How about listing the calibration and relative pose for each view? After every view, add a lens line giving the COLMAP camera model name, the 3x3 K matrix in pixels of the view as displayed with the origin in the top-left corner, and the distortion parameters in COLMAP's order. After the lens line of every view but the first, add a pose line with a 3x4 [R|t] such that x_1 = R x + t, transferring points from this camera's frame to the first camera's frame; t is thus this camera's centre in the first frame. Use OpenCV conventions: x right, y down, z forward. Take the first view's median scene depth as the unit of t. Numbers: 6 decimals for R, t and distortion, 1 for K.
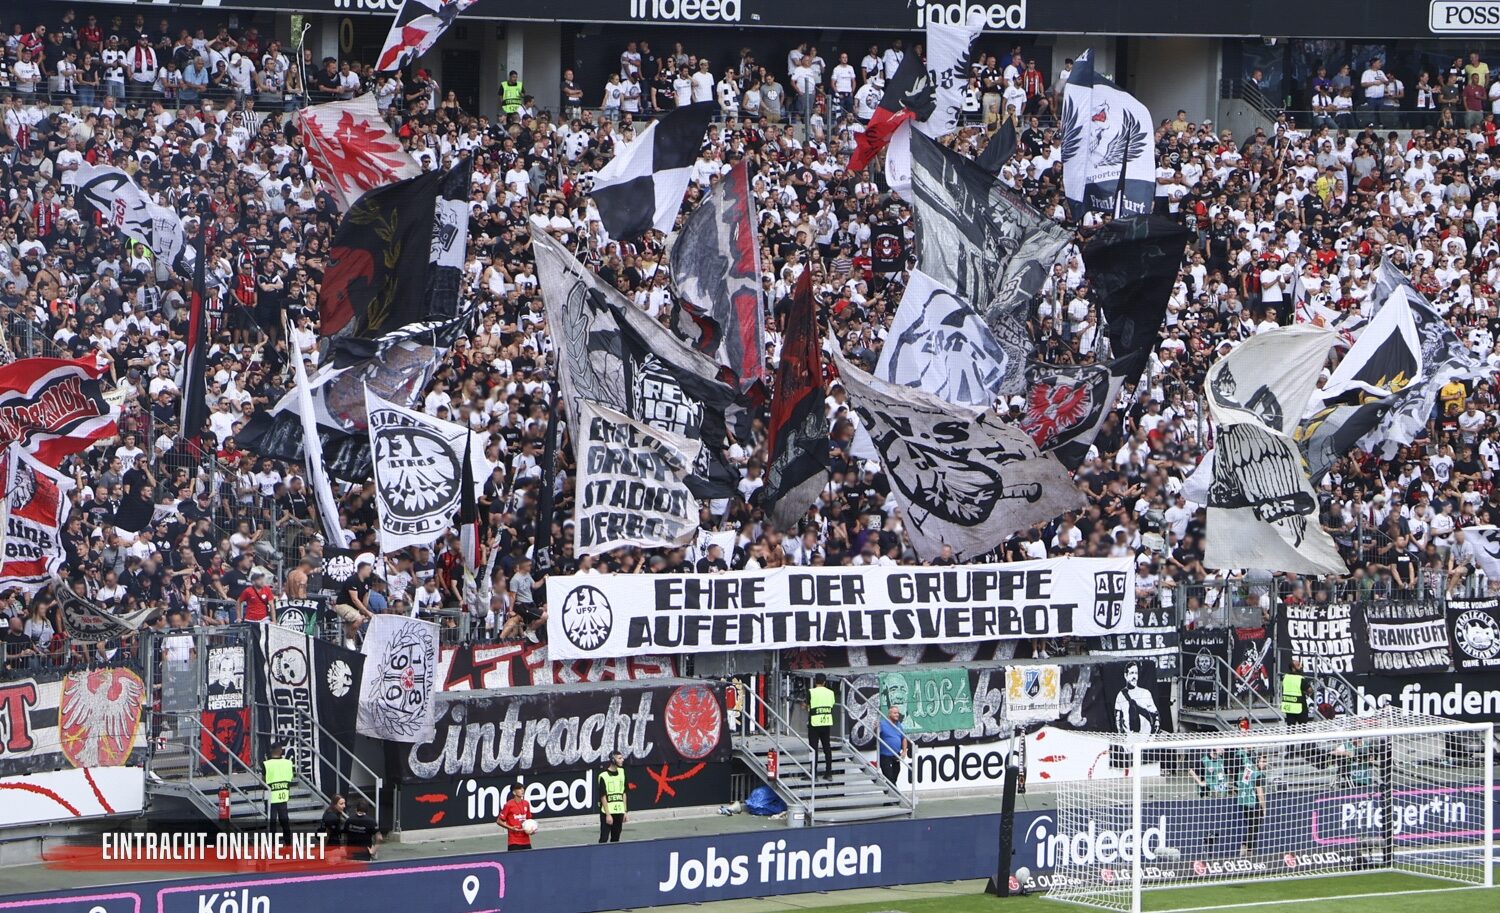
lens RADIAL K [[5811.6, 0, 704.2], [0, 5811.6, 487.3], [0, 0, 1]] dist [1.078580, 0.000000]
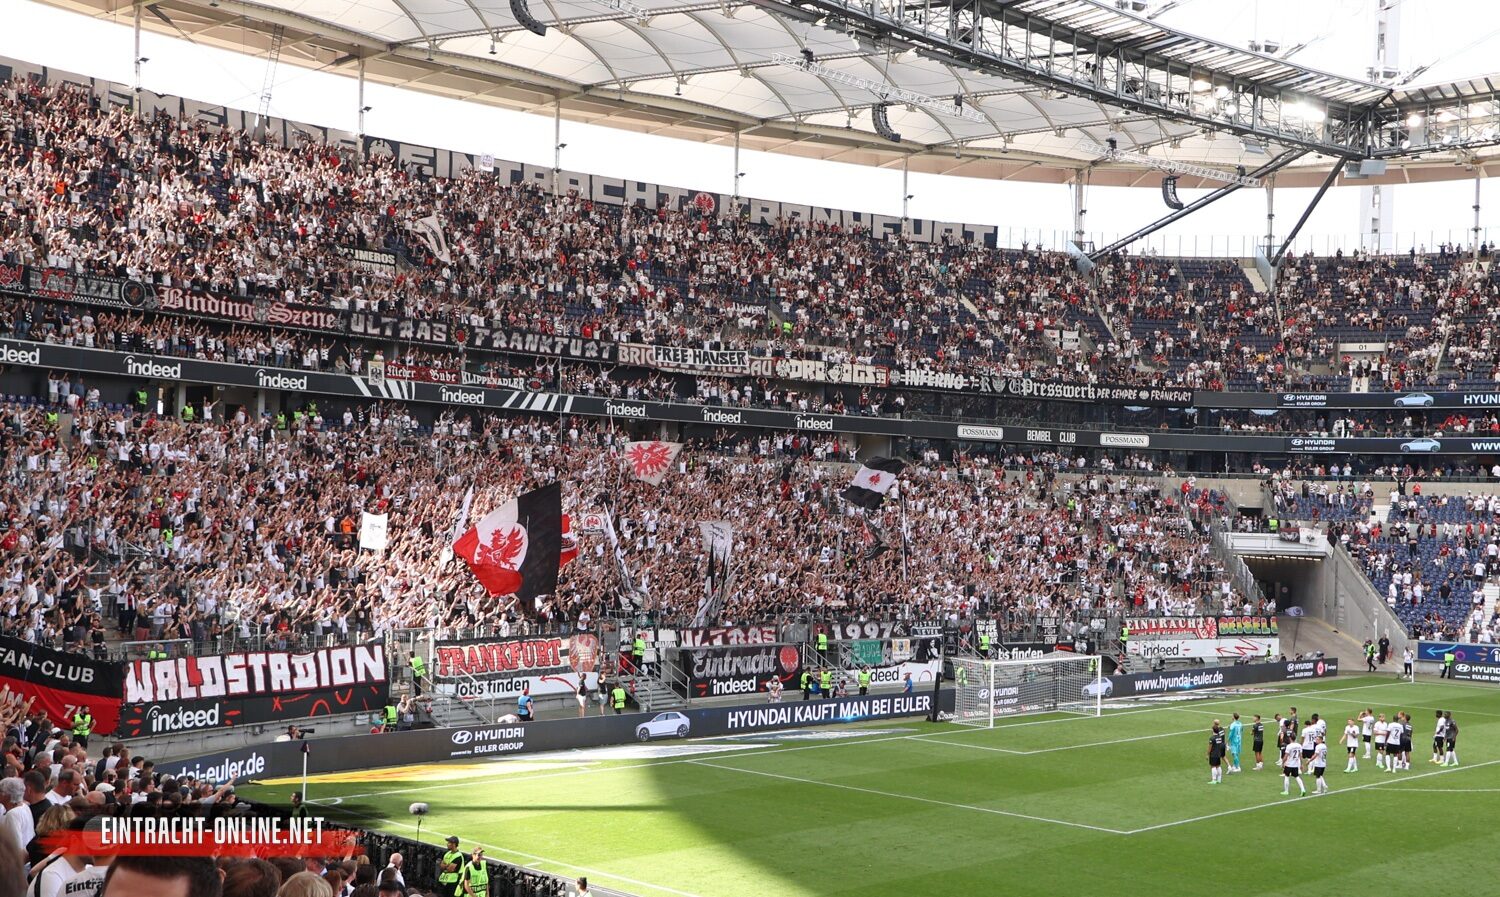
lens RADIAL K [[1703.0, 0, 734.1], [0, 1703.0, 525.0], [0, 0, 1]] dist [-0.012727, 0.000000]
pose [[0.995965, 0.008317, 0.089355, -0.093452], [-0.003455, 0.998511, -0.054433, 0.021018], [-0.089675, 0.053905, 0.994511, 0.218654]]
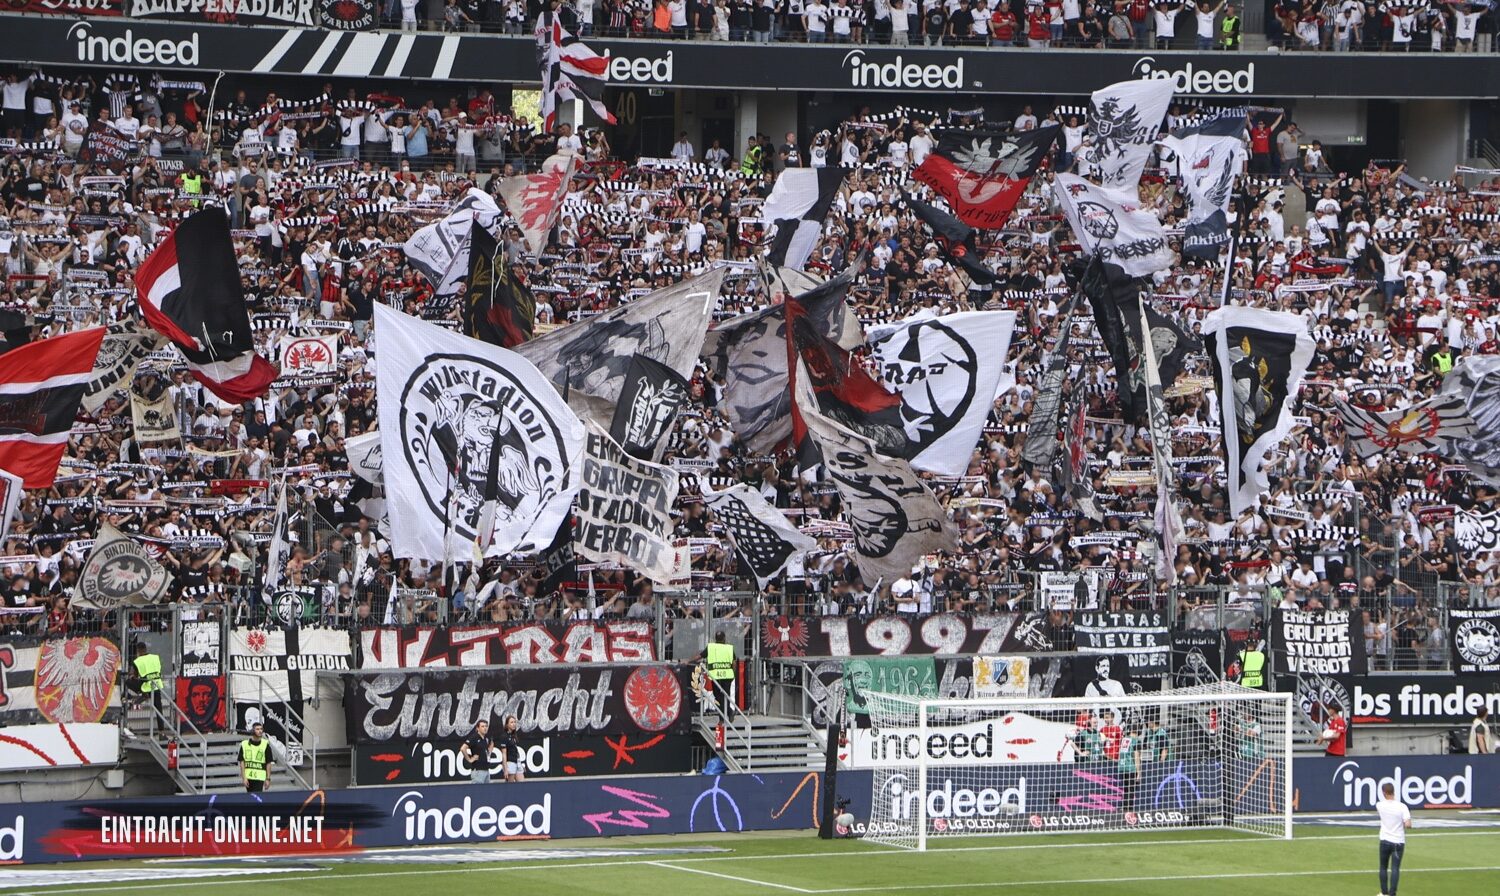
lens RADIAL K [[6207.1, 0, 759.6], [0, 6207.1, 429.3], [0, 0, 1]] dist [1.098949, 0.000000]
pose [[0.985280, 0.000810, -0.170948, 0.215235], [-0.006257, 0.999490, -0.031324, 0.025050], [0.170835, 0.031932, 0.984782, -0.171595]]
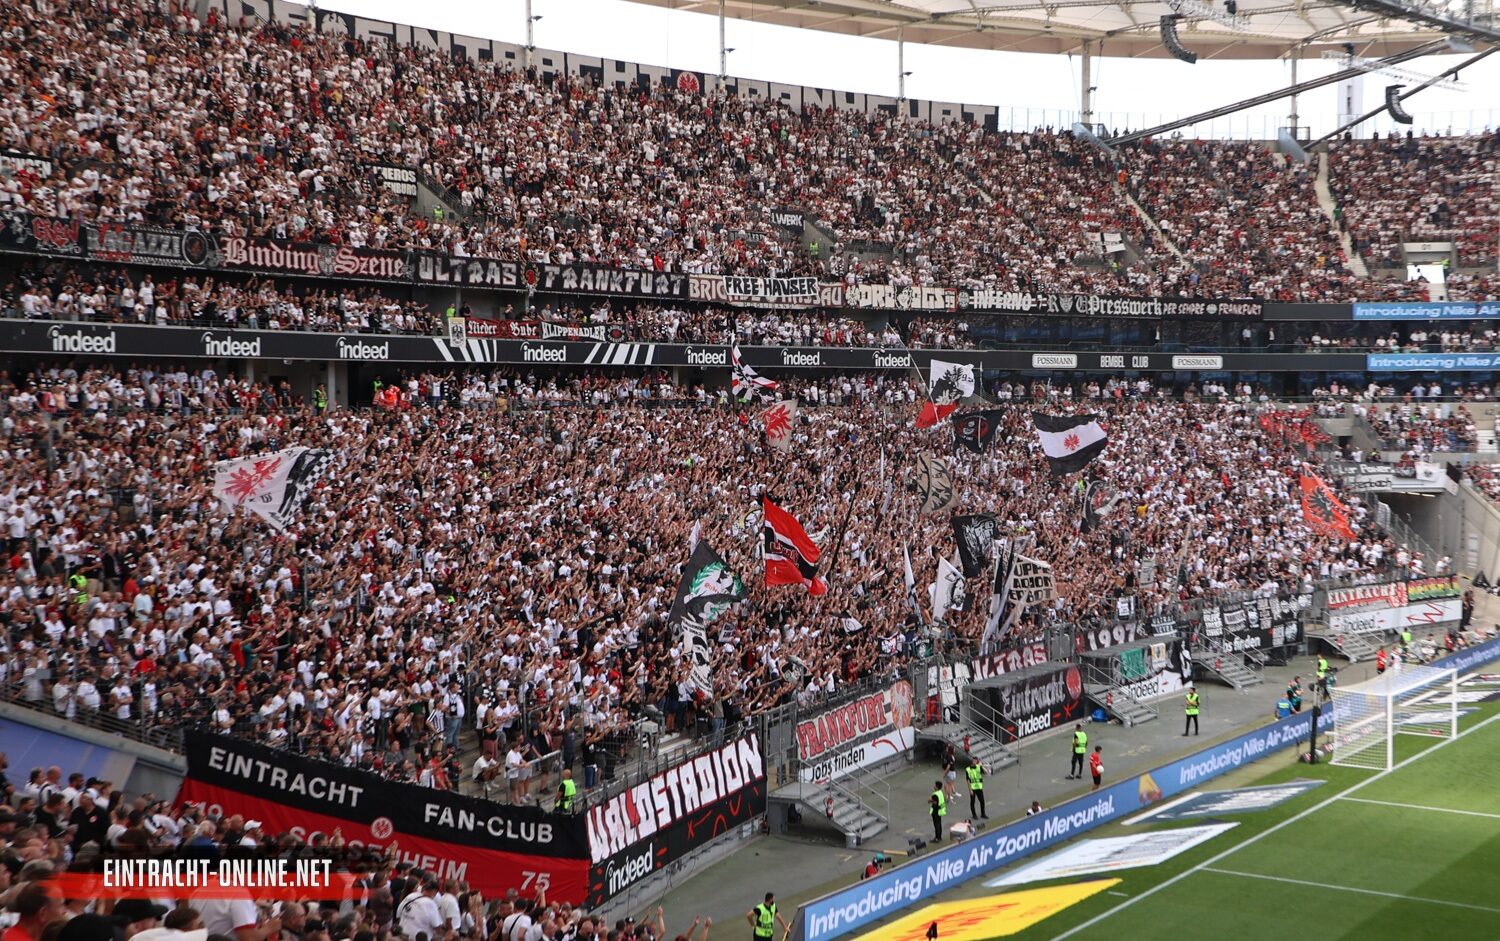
lens RADIAL K [[1938.1, 0, 768.3], [0, 1938.1, 506.8], [0, 0, 1]] dist [0.010914, 0.000000]
pose [[0.963265, -0.035871, 0.266147, -0.299678], [0.035585, 0.999349, 0.005898, -0.034580], [-0.266186, 0.003789, 0.963914, 0.302247]]
